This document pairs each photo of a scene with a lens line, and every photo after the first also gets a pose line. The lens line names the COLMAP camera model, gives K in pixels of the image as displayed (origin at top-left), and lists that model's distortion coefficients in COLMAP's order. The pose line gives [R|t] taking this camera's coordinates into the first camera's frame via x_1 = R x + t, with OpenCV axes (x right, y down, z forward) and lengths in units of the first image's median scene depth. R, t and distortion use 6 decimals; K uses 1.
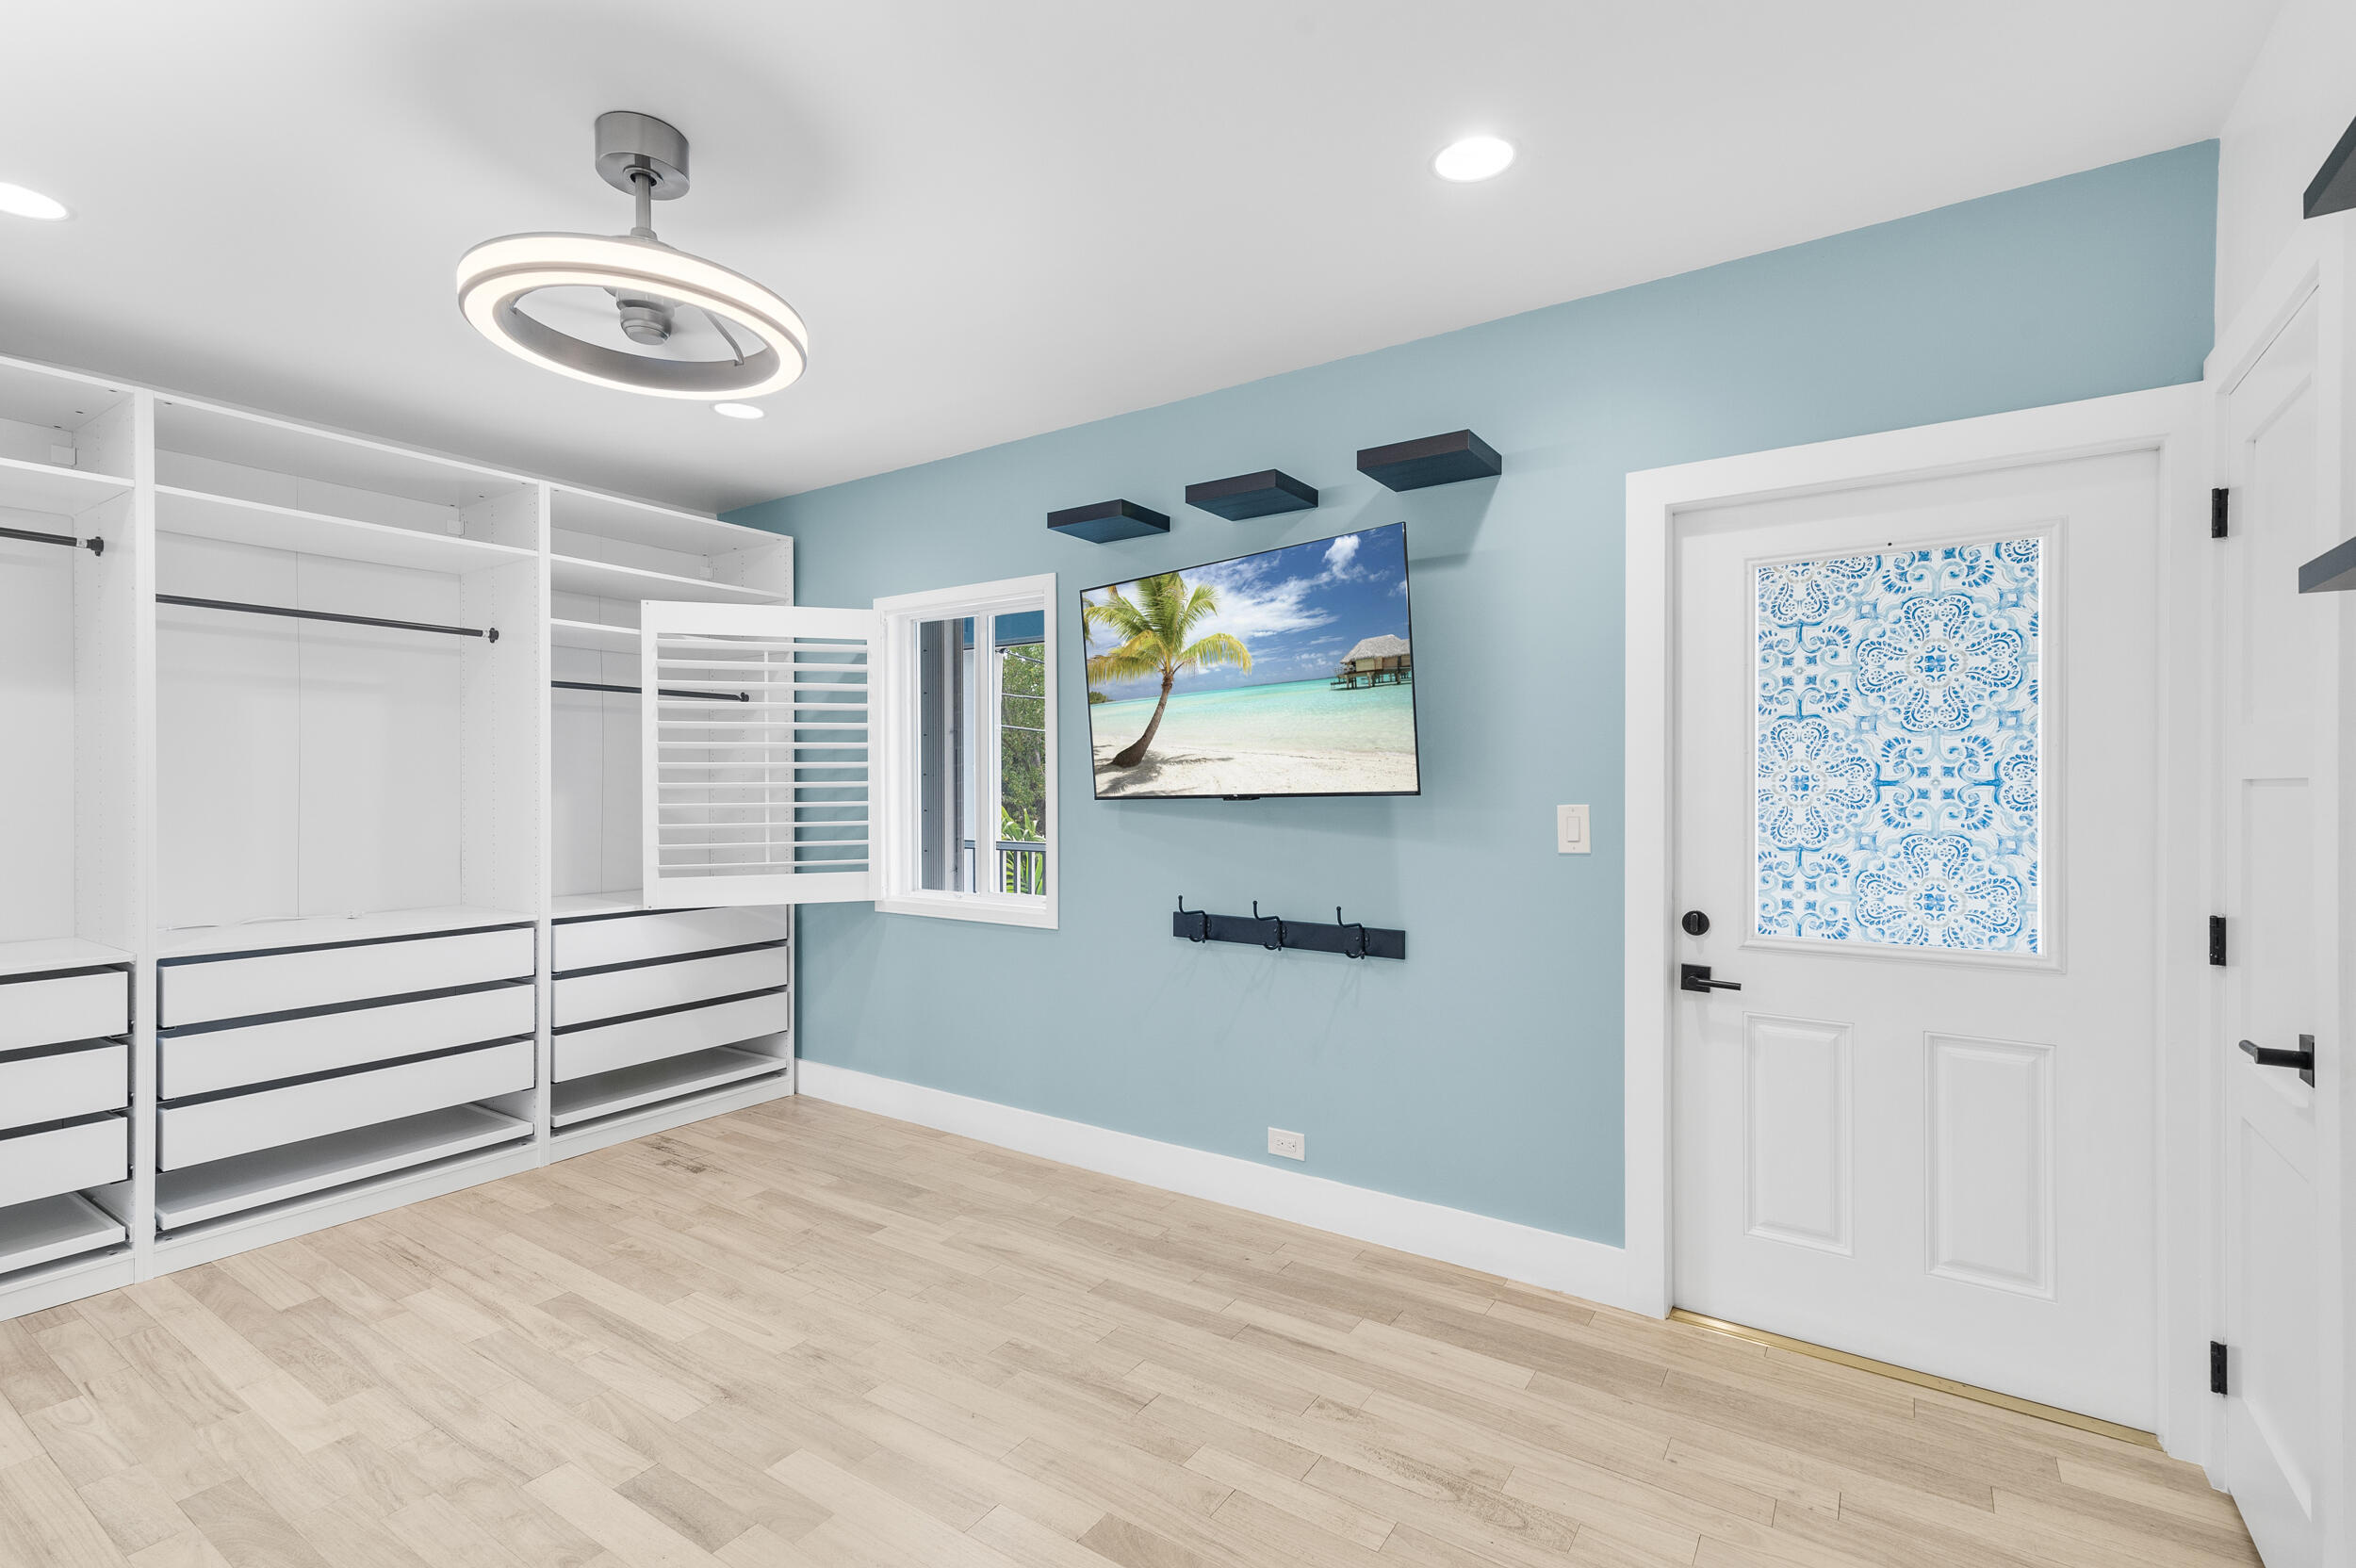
lens RADIAL K [[1069.9, 0, 1175.9], [0, 1069.9, 787.4], [0, 0, 1]] dist [0.018291, -0.003455]
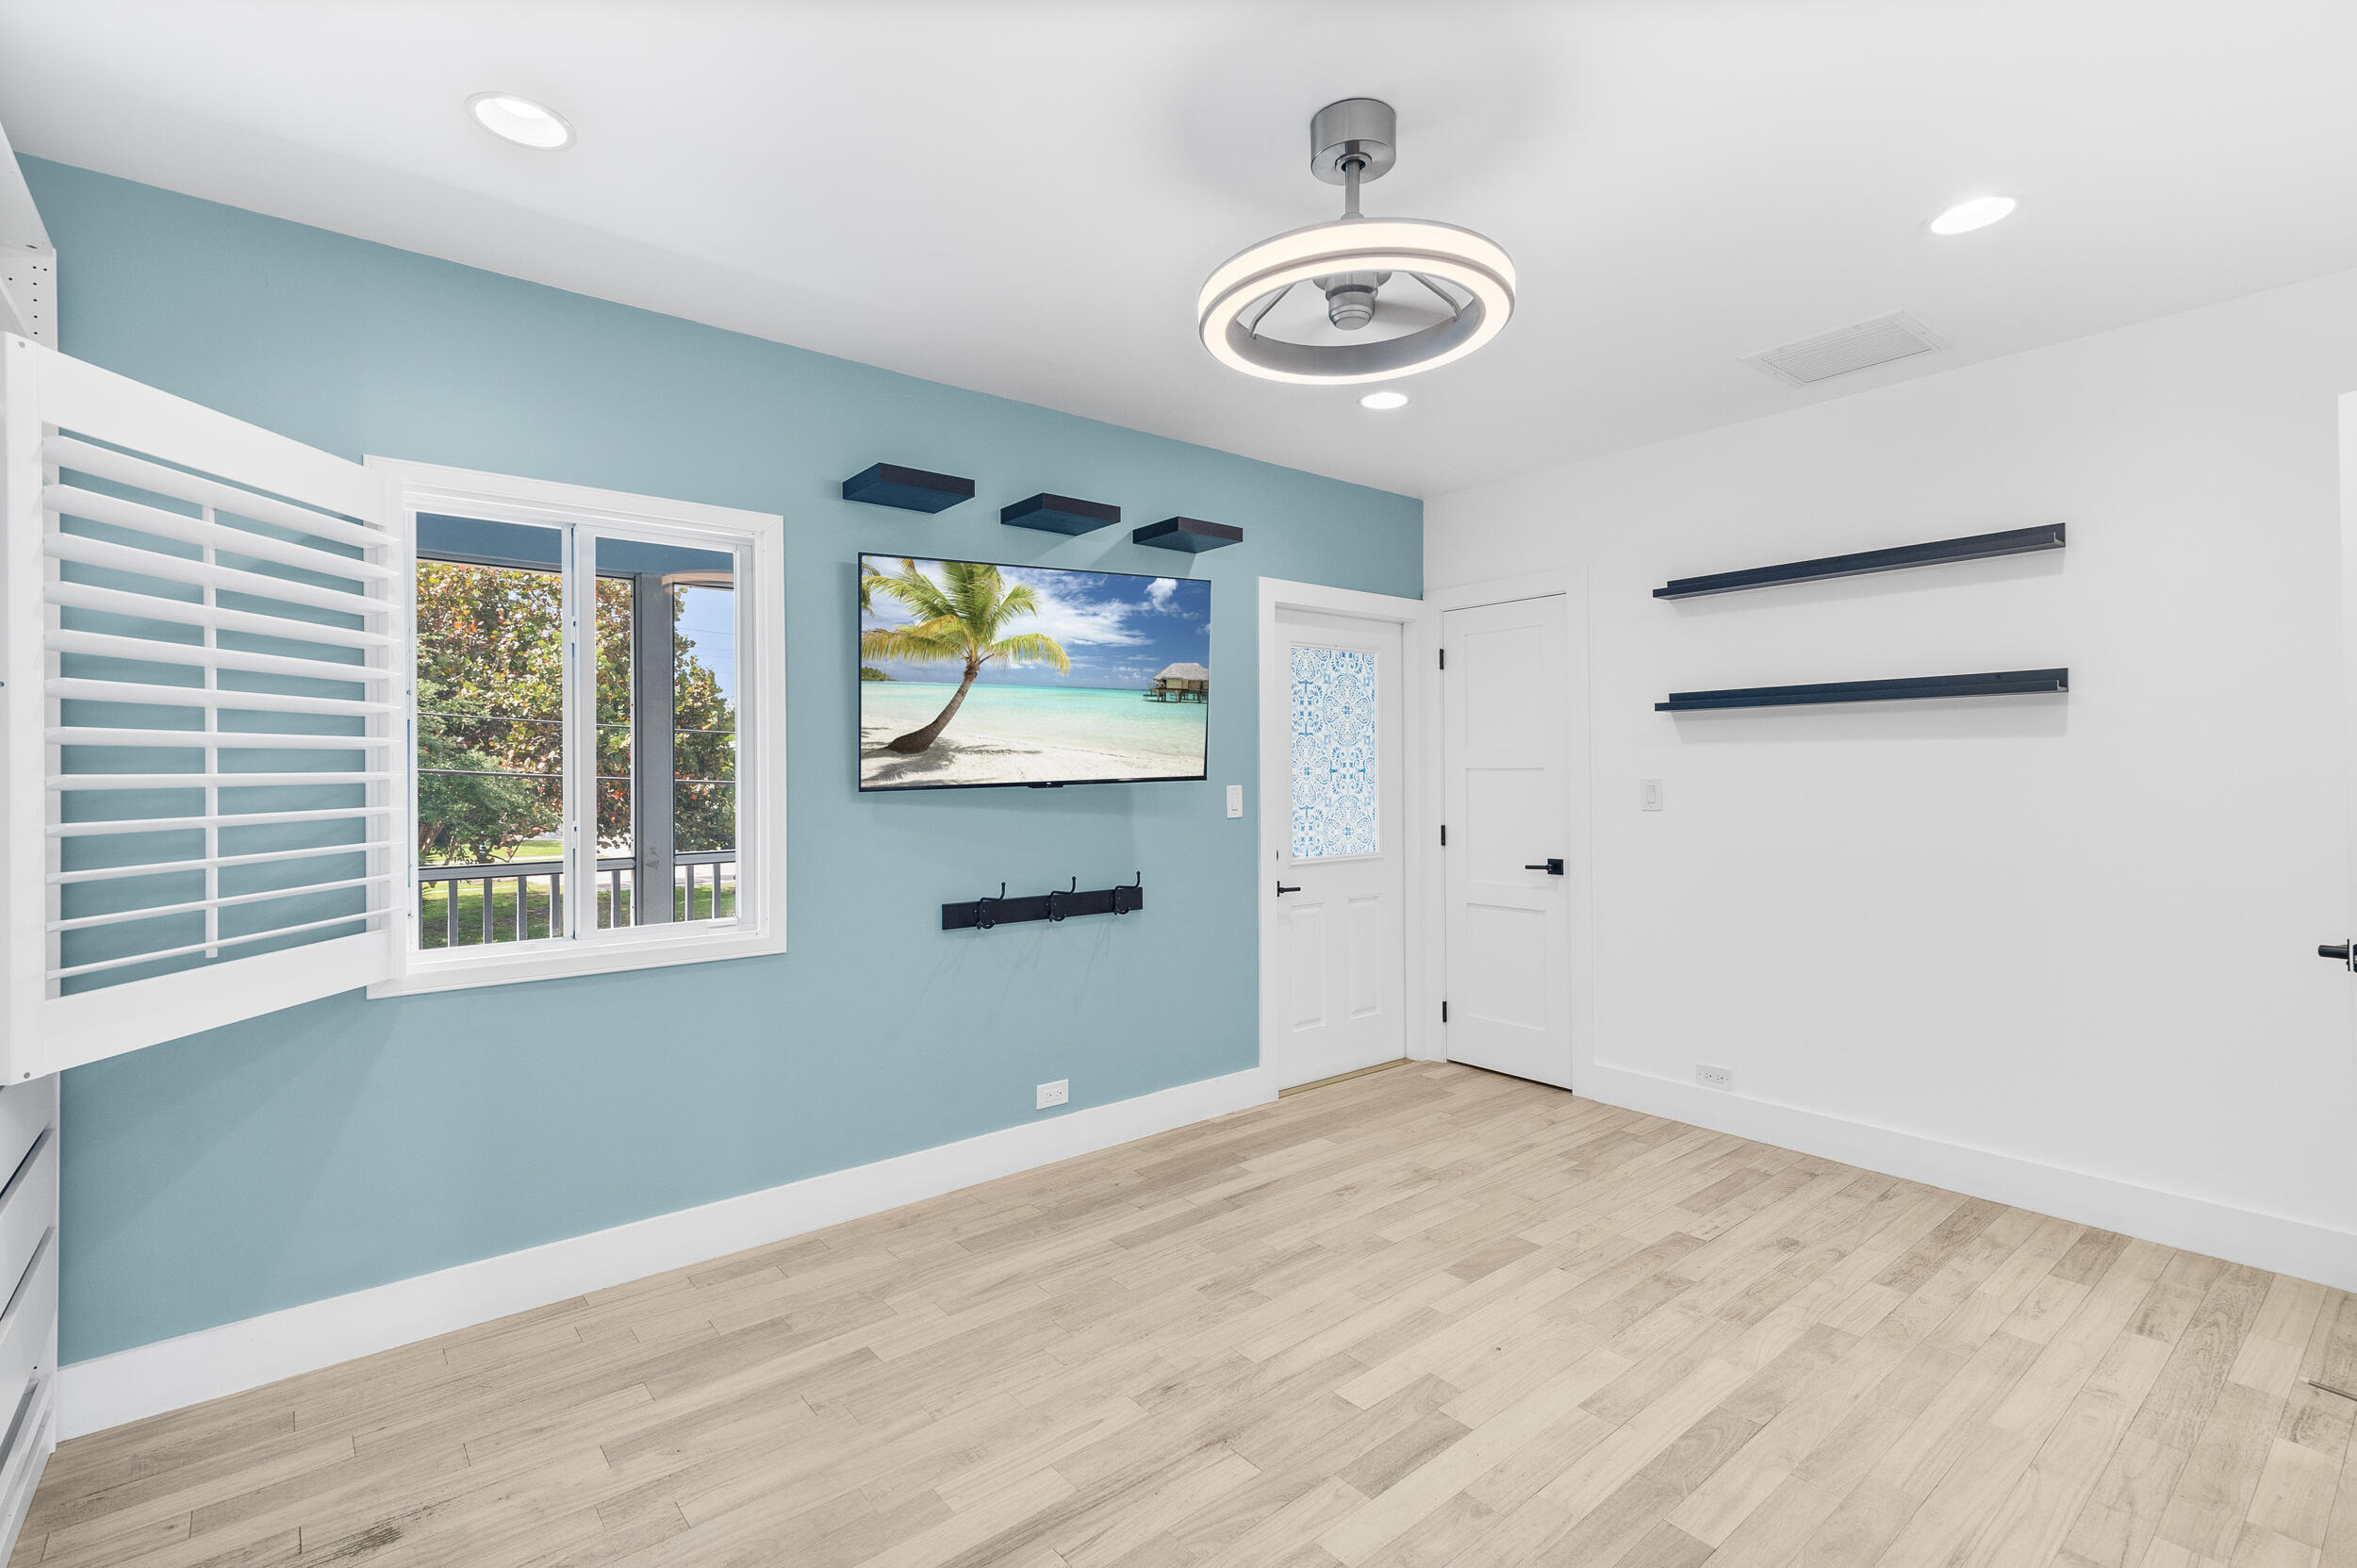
lens RADIAL K [[1070.4, 0, 1181.3], [0, 1070.4, 767.3], [0, 0, 1]] dist [0.018291, -0.003455]
pose [[0.279630, 0.002955, 0.960103, -0.954073], [0.006527, 0.999966, -0.004979, -0.003313], [-0.960086, 0.007659, 0.279602, 0.564172]]
